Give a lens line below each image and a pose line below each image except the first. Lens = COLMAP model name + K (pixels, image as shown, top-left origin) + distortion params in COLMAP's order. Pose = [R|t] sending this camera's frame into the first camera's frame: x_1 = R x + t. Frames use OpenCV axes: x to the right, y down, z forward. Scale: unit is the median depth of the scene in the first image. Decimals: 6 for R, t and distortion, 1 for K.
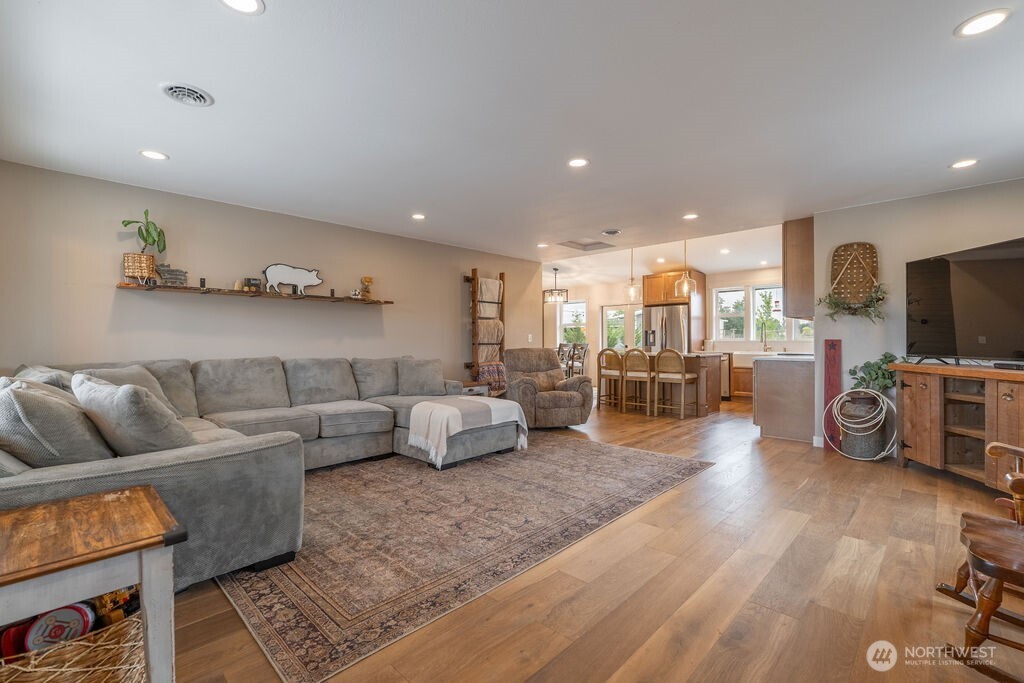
lens RADIAL K [[447.2, 0, 512.4], [0, 447.2, 342.6], [0, 0, 1]] dist [-0.005923, 0.000427]
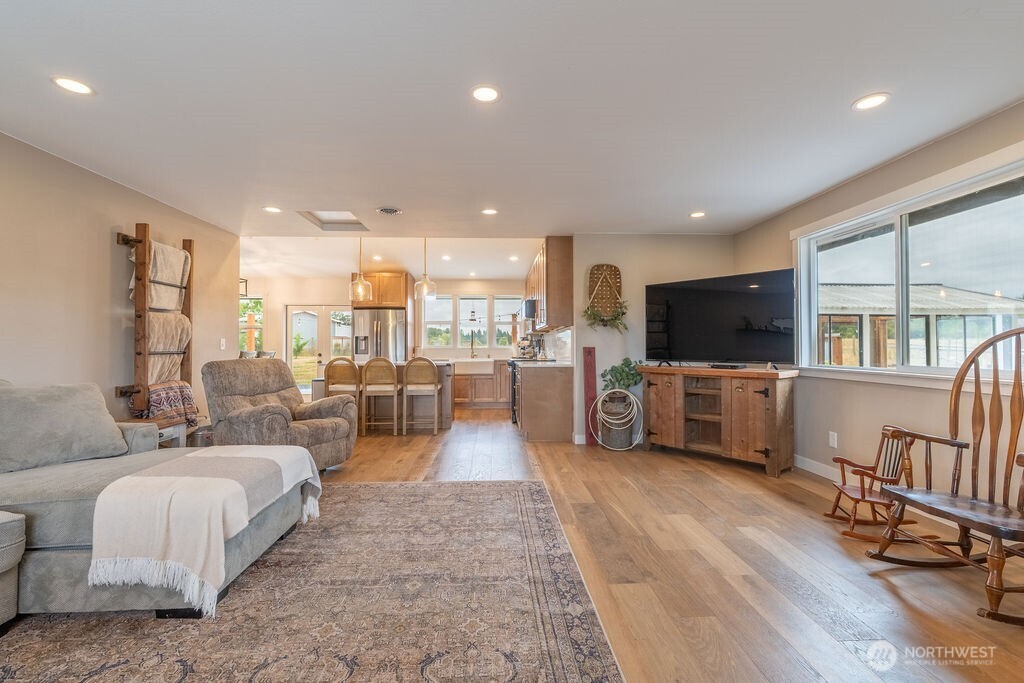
lens RADIAL K [[447.2, 0, 513.2], [0, 447.2, 342.5], [0, 0, 1]] dist [-0.005923, 0.000427]
pose [[0.690355, 0.009751, 0.723406, -0.252514], [0.002800, 0.999866, -0.016150, -0.000794], [-0.723466, 0.013175, 0.690234, 0.381298]]
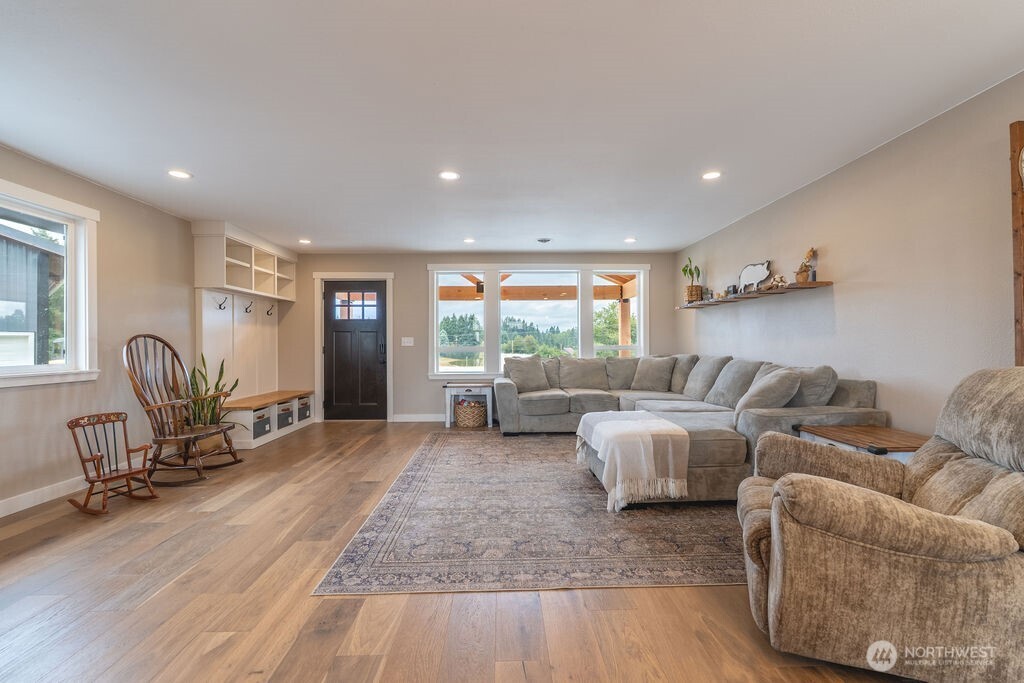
lens RADIAL K [[447.2, 0, 512.7], [0, 447.2, 343.3], [0, 0, 1]] dist [-0.005923, 0.000427]
pose [[-0.700616, 0.007209, -0.713502, 0.618454], [0.006915, 0.999971, 0.003313, -0.006689], [0.713505, -0.002613, -0.700645, 1.435156]]
